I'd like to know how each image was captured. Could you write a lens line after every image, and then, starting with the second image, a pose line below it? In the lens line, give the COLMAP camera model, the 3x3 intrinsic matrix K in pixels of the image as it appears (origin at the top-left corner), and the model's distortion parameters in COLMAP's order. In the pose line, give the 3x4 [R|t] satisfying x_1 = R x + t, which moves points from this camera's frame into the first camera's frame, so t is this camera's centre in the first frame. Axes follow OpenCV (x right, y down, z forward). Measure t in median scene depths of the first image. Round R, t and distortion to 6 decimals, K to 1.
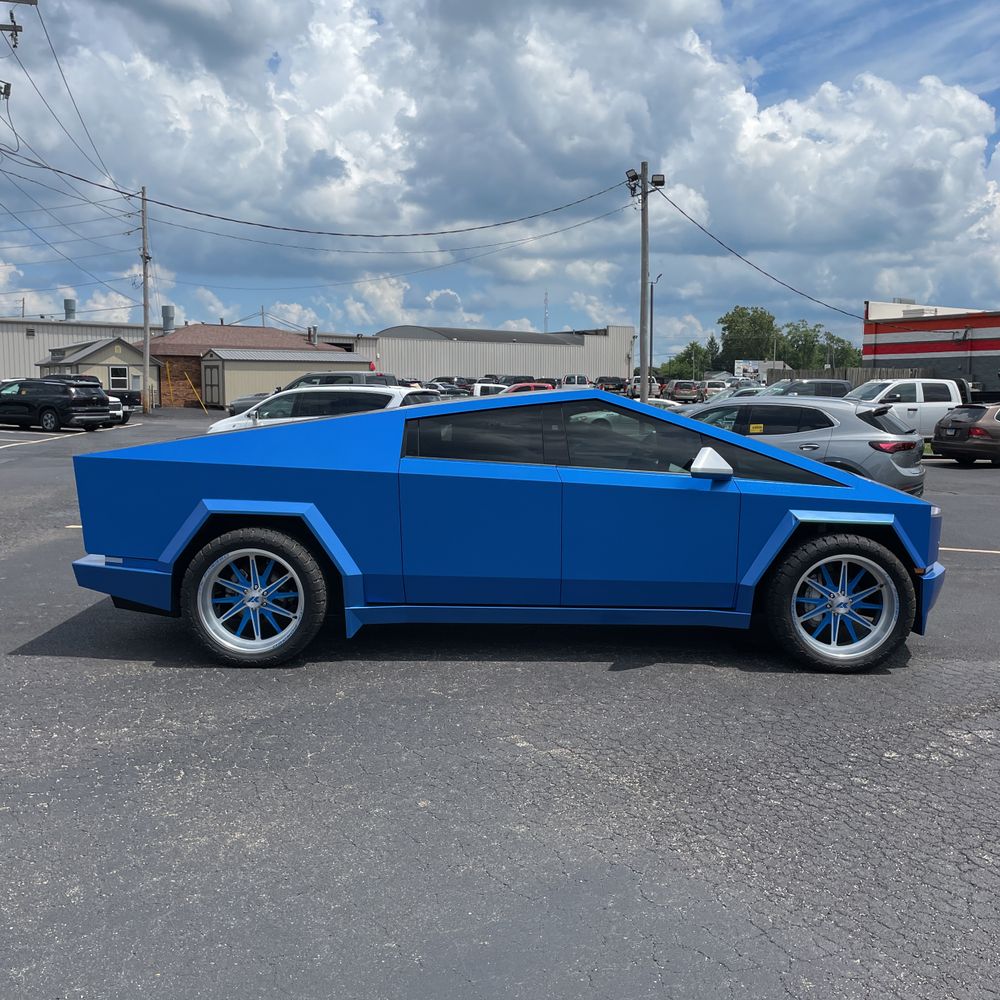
lens RADIAL K [[1009.6, 0, 506.5], [0, 1009.6, 496.8], [0, 0, 1]] dist [0.078553, -0.117676]
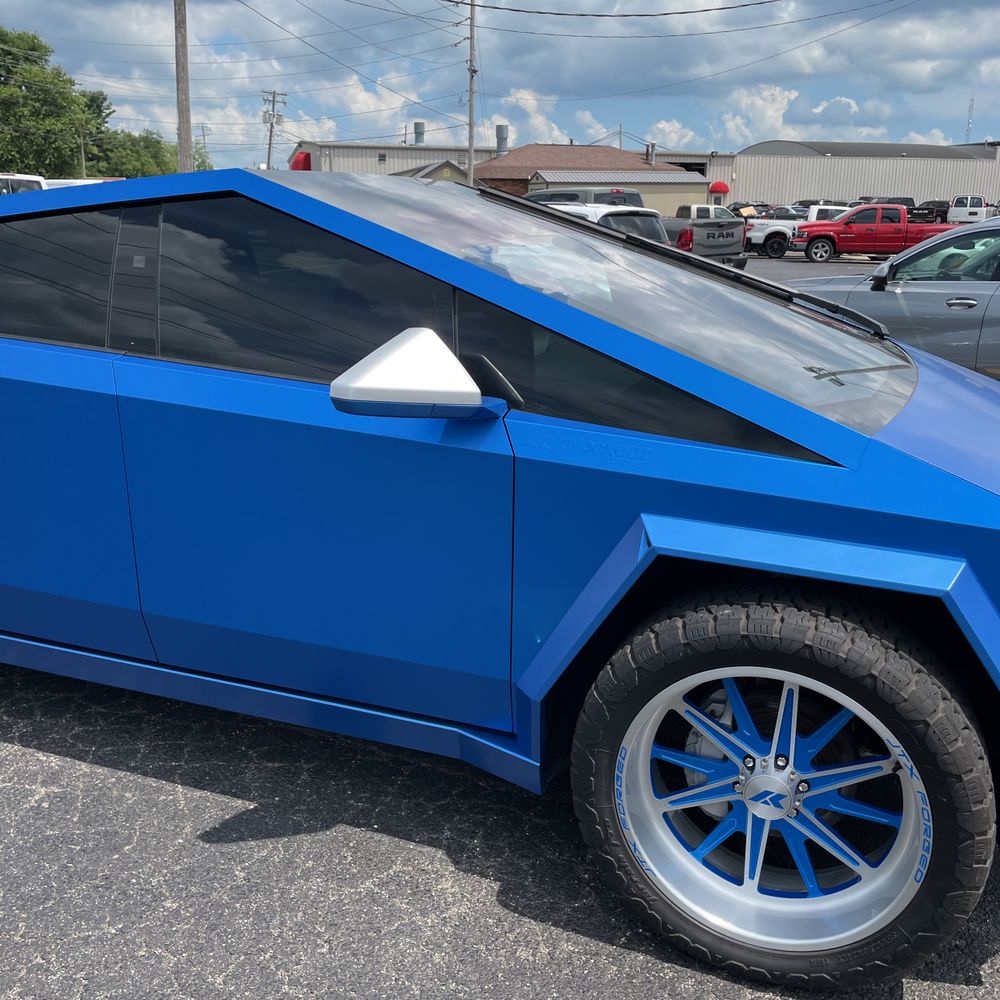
lens RADIAL K [[1004.7, 0, 489.4], [0, 1004.7, 500.3], [0, 0, 1]] dist [0.096386, -0.124912]
pose [[0.928486, 0.103180, -0.356745, 0.048198], [-0.042565, 0.983865, 0.173778, -0.006976], [0.368919, -0.146166, 0.917897, 0.089426]]
